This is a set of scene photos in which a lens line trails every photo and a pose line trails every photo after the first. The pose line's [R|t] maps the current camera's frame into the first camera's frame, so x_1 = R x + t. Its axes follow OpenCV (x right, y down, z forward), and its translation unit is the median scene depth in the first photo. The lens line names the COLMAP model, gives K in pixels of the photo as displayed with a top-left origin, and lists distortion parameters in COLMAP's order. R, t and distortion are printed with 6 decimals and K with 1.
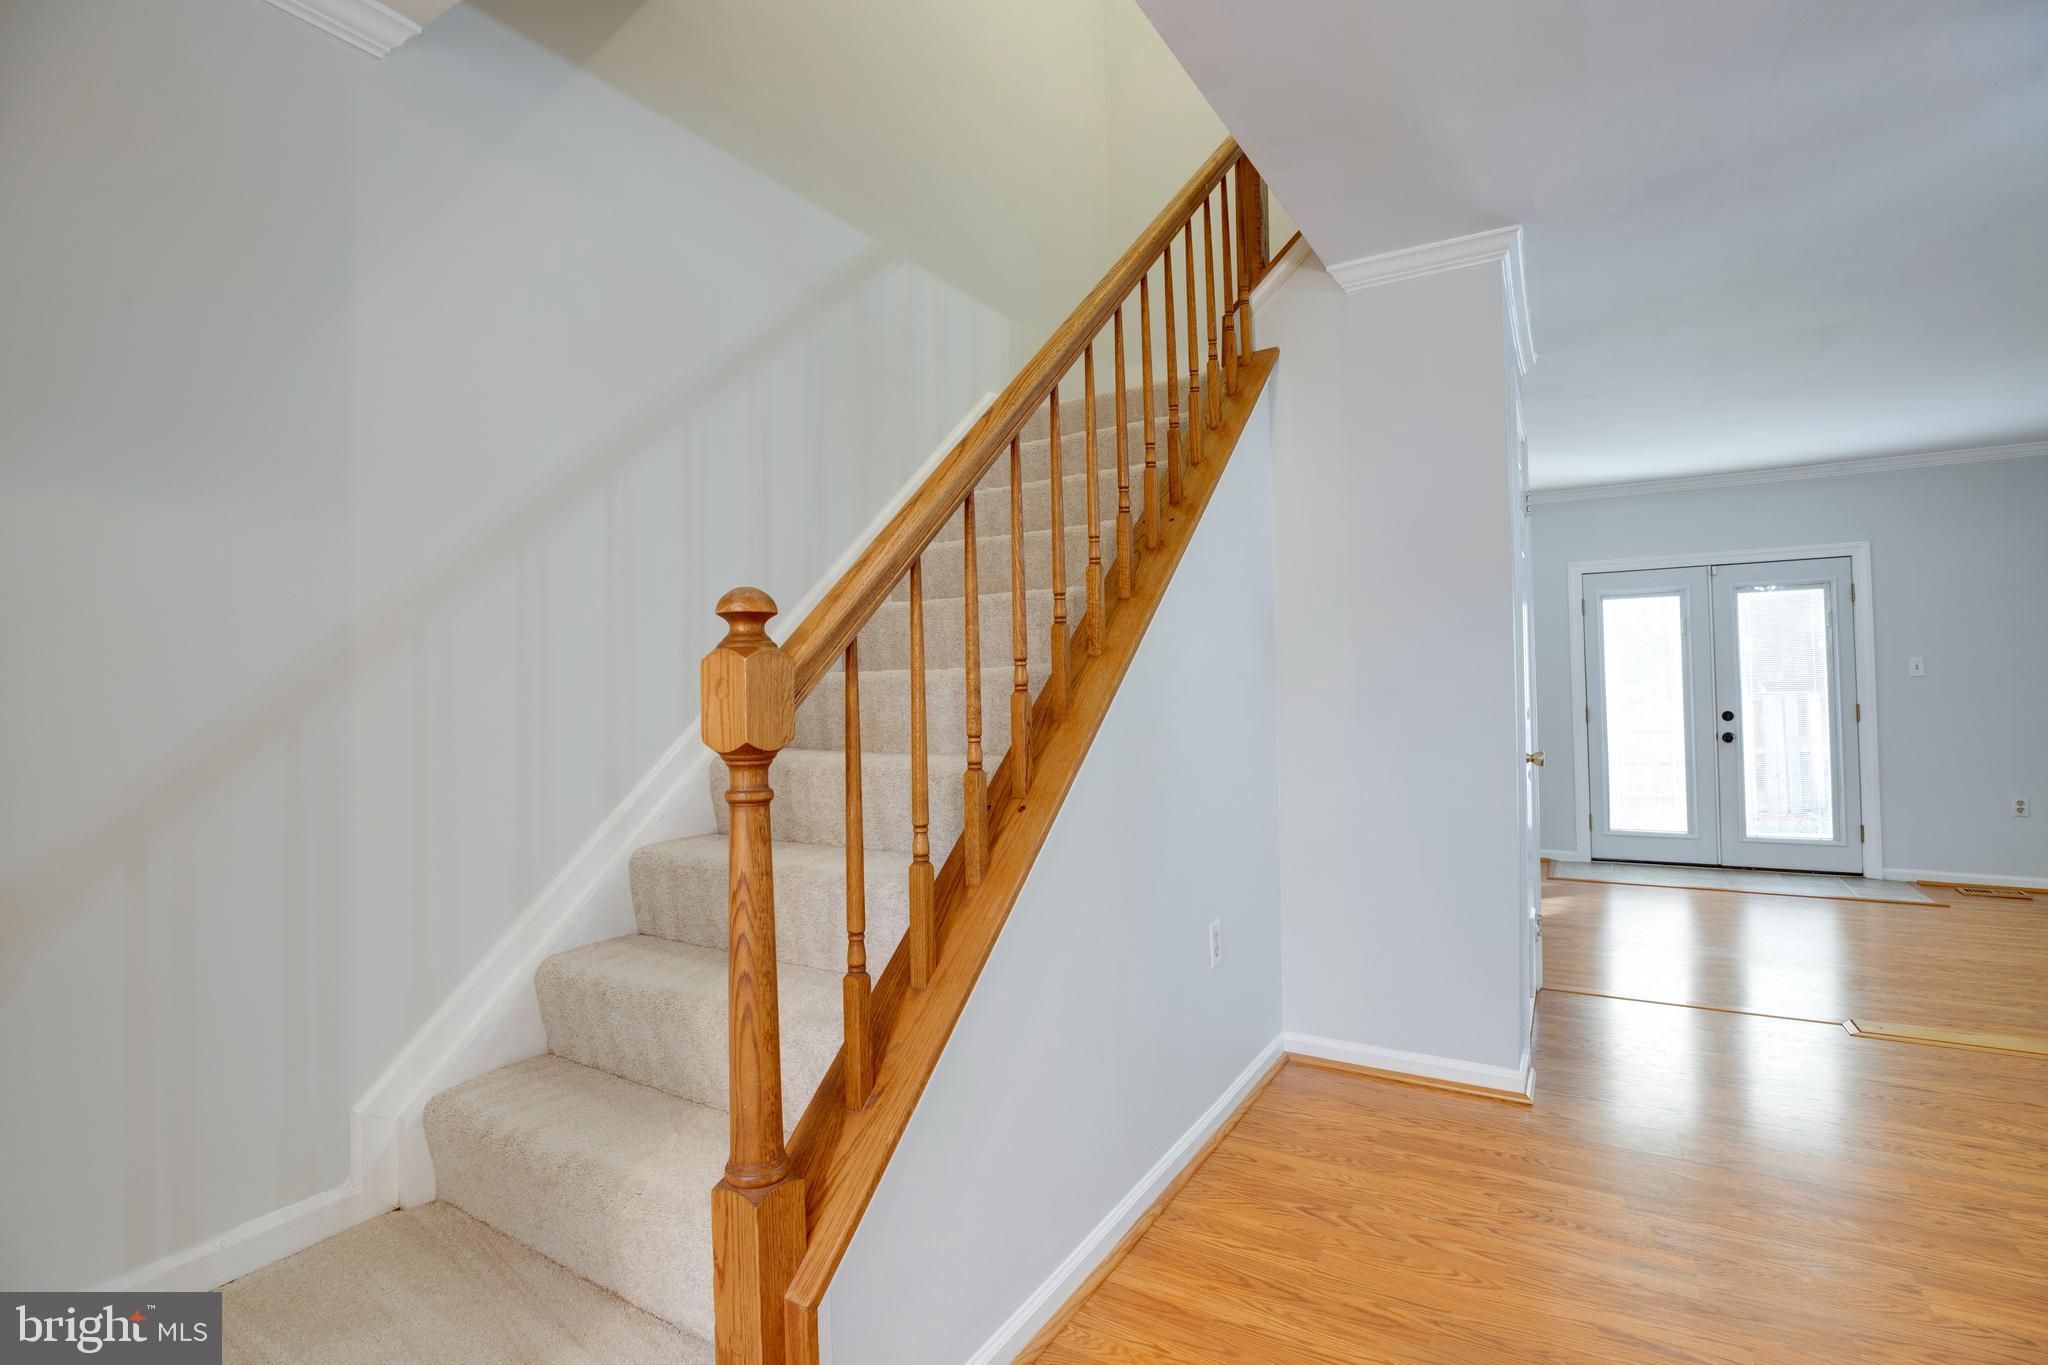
lens RADIAL K [[949.5, 0, 1021.8], [0, 949.5, 664.1], [0, 0, 1]] dist [-0.044510, 0.012156]
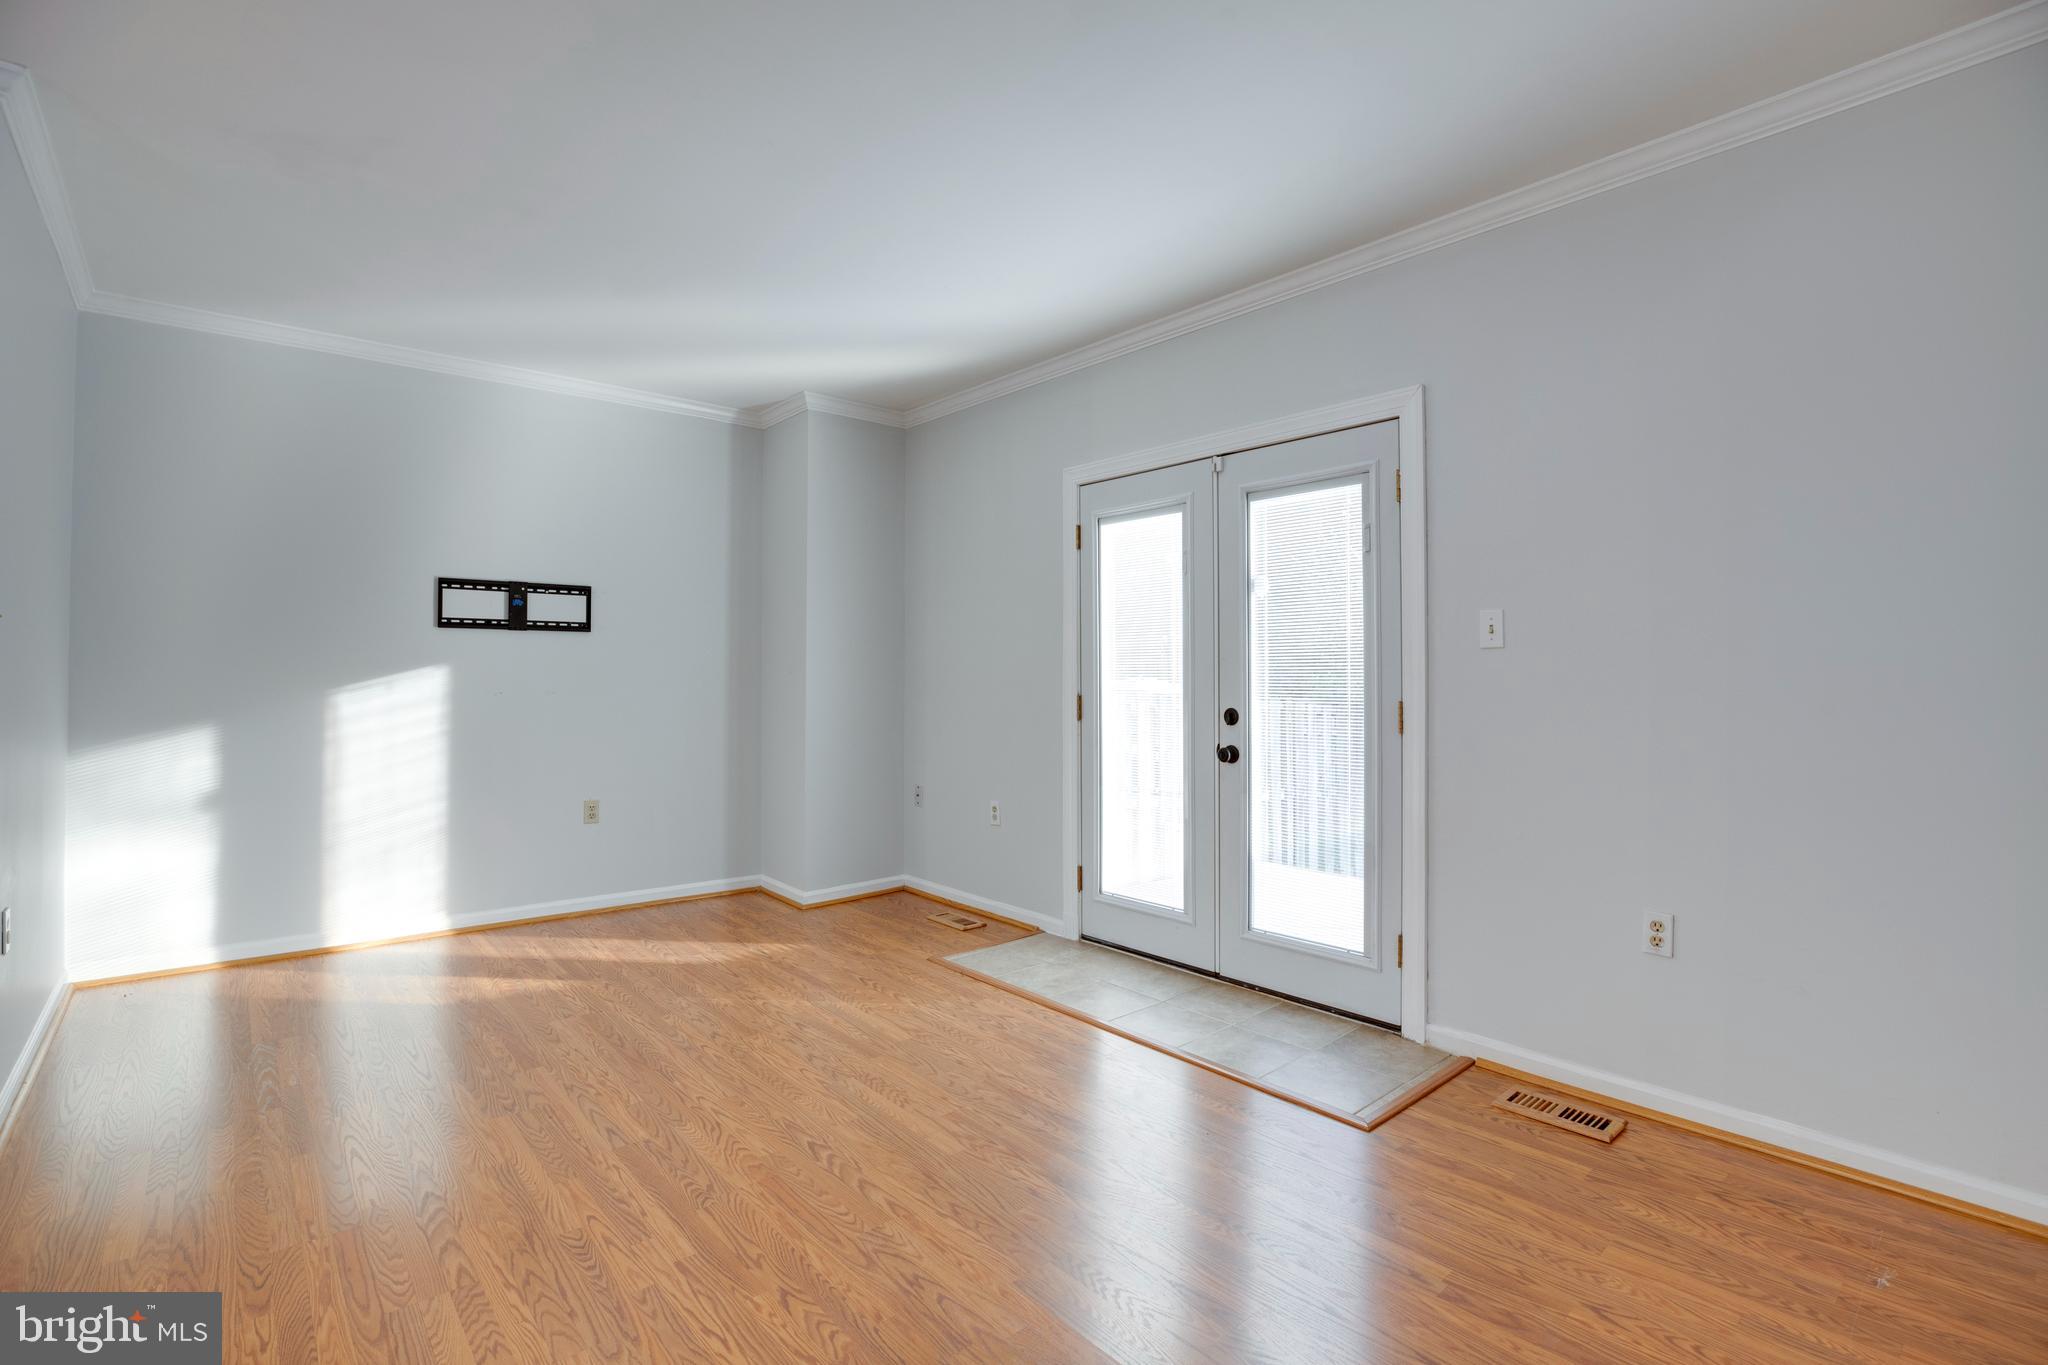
lens RADIAL K [[949.5, 0, 1021.8], [0, 949.5, 664.1], [0, 0, 1]] dist [-0.044510, 0.012156]
pose [[0.949110, 0.017455, -0.314461, 0.863071], [-0.013600, 0.999803, 0.014449, 0.017535], [0.314651, -0.009437, 0.949161, 0.427243]]
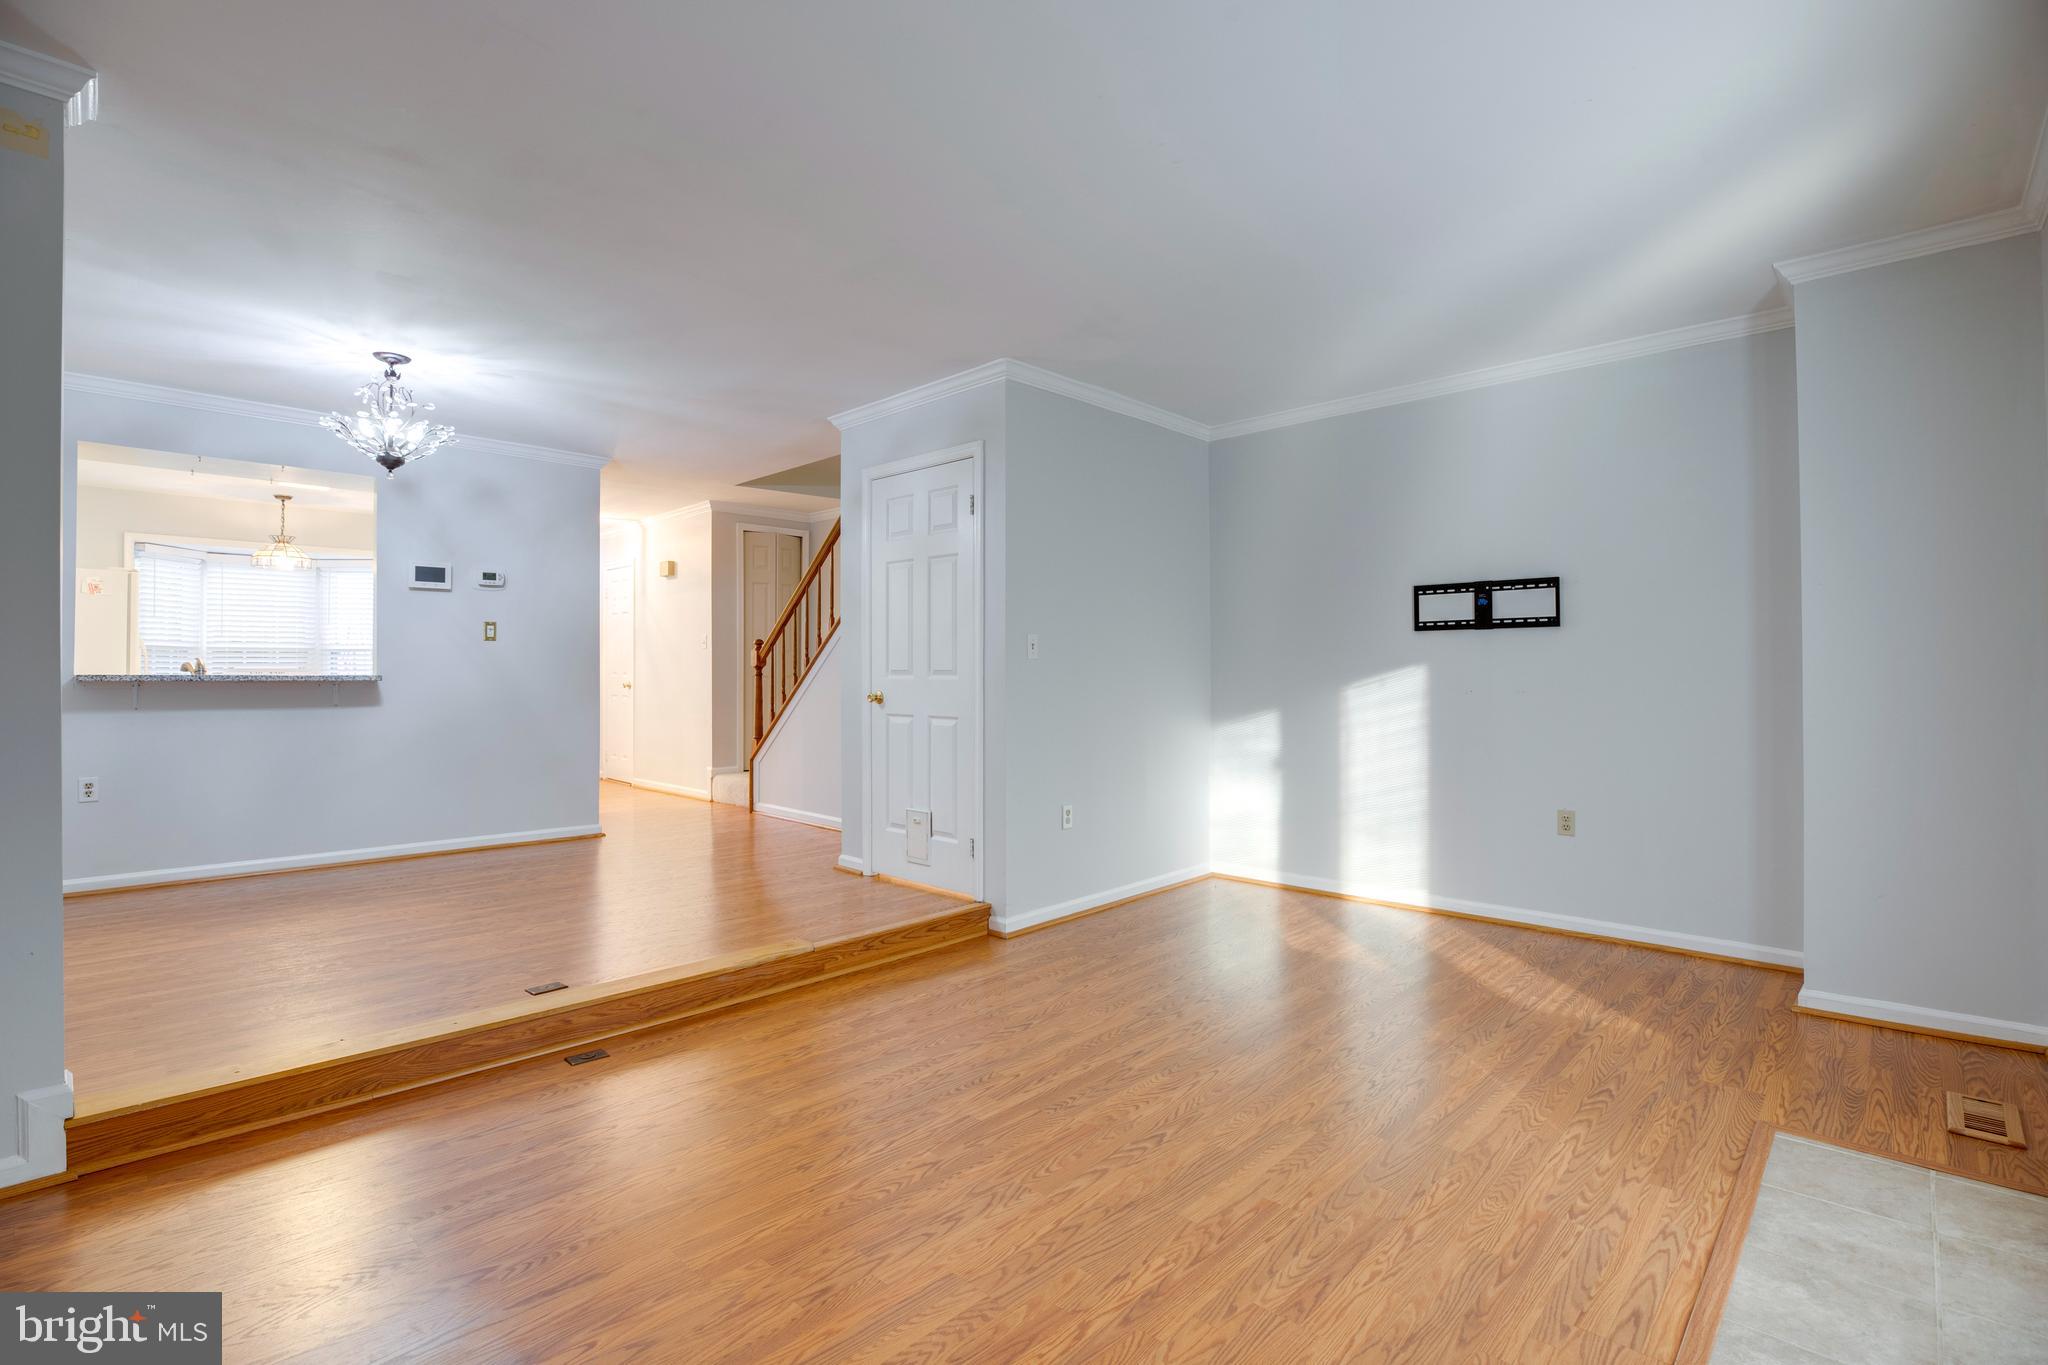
lens RADIAL K [[949.5, 0, 1021.8], [0, 949.5, 664.1], [0, 0, 1]] dist [-0.044510, 0.012156]
pose [[-0.225099, 0.009774, -0.974287, 1.069719], [0.028651, 0.999584, 0.003408, 0.021679], [0.973915, -0.027148, -0.225285, 0.824800]]
